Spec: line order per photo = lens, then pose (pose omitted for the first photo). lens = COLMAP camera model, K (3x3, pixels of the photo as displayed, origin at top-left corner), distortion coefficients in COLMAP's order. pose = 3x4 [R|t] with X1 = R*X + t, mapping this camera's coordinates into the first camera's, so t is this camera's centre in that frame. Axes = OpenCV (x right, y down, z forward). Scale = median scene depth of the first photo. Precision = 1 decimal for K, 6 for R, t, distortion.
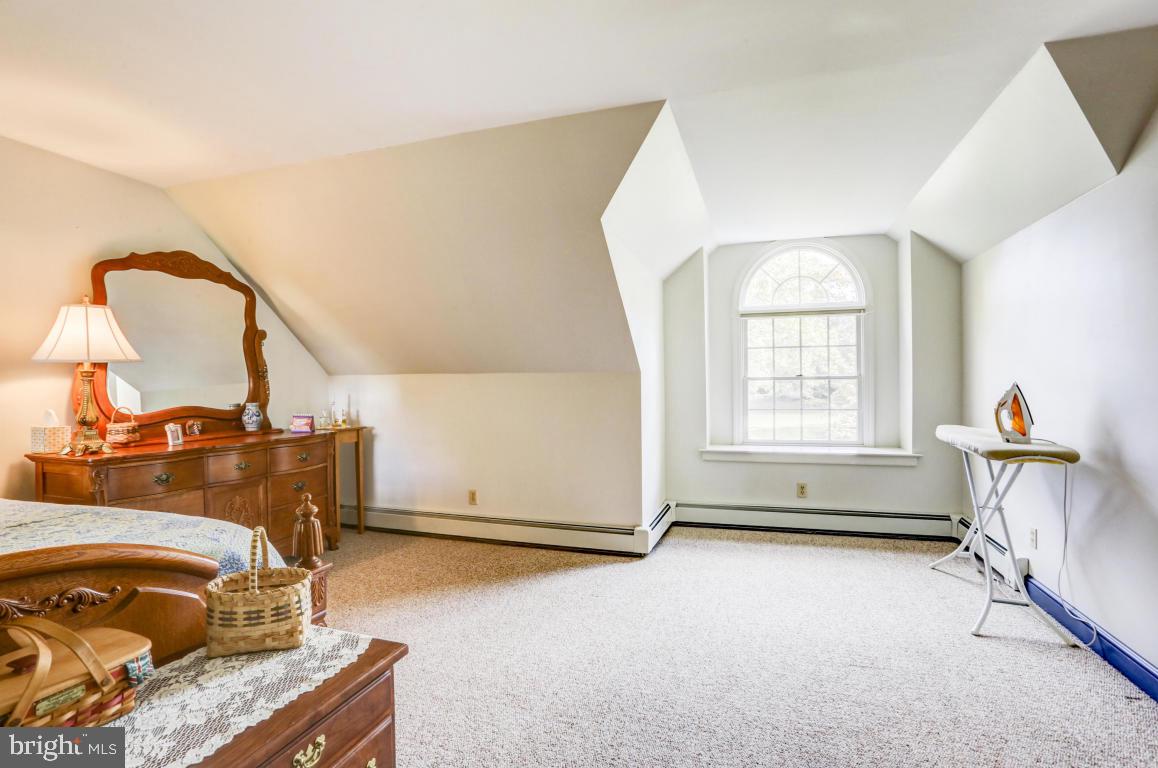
lens RADIAL K [[565.9, 0, 580.4], [0, 565.9, 386.1], [0, 0, 1]] dist [-0.076493, 0.035414]
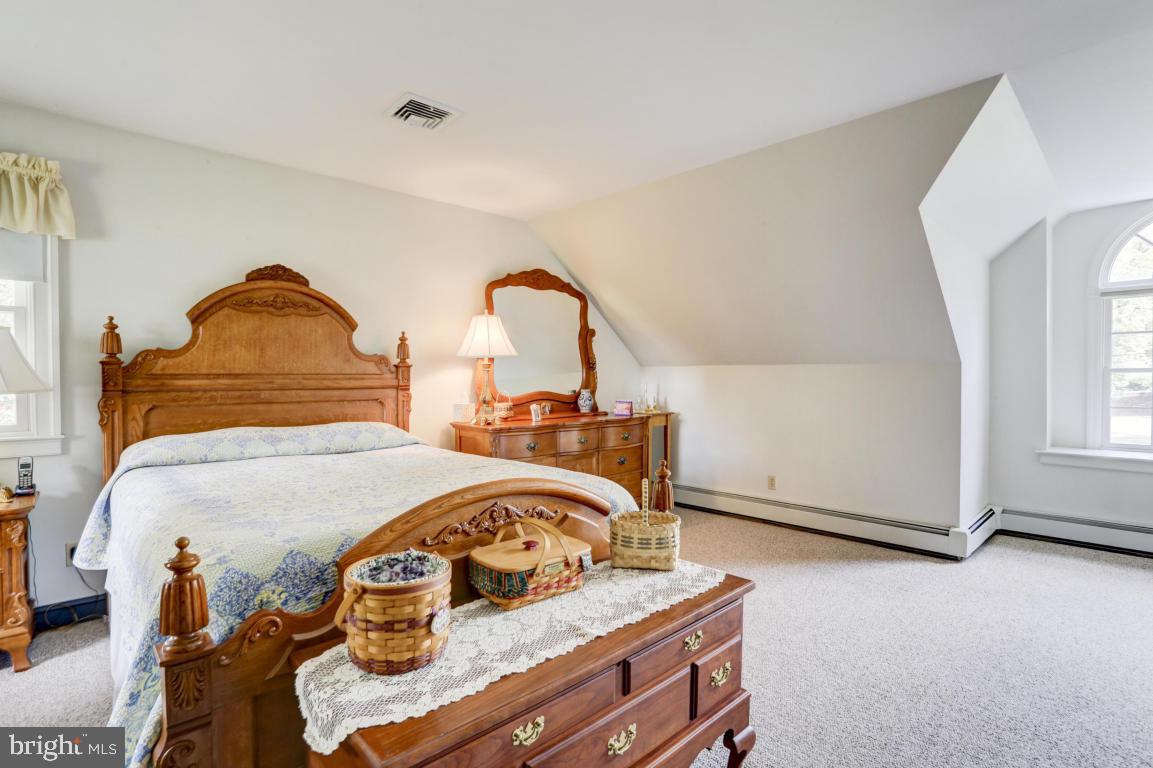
lens RADIAL K [[563.5, 0, 577.9], [0, 563.5, 386.0], [0, 0, 1]] dist [-0.076493, 0.035414]
pose [[0.882496, 0.013836, -0.470116, -0.036580], [-0.006227, 0.999823, 0.017737, 0.001519], [0.470278, -0.012726, 0.882426, -0.131269]]
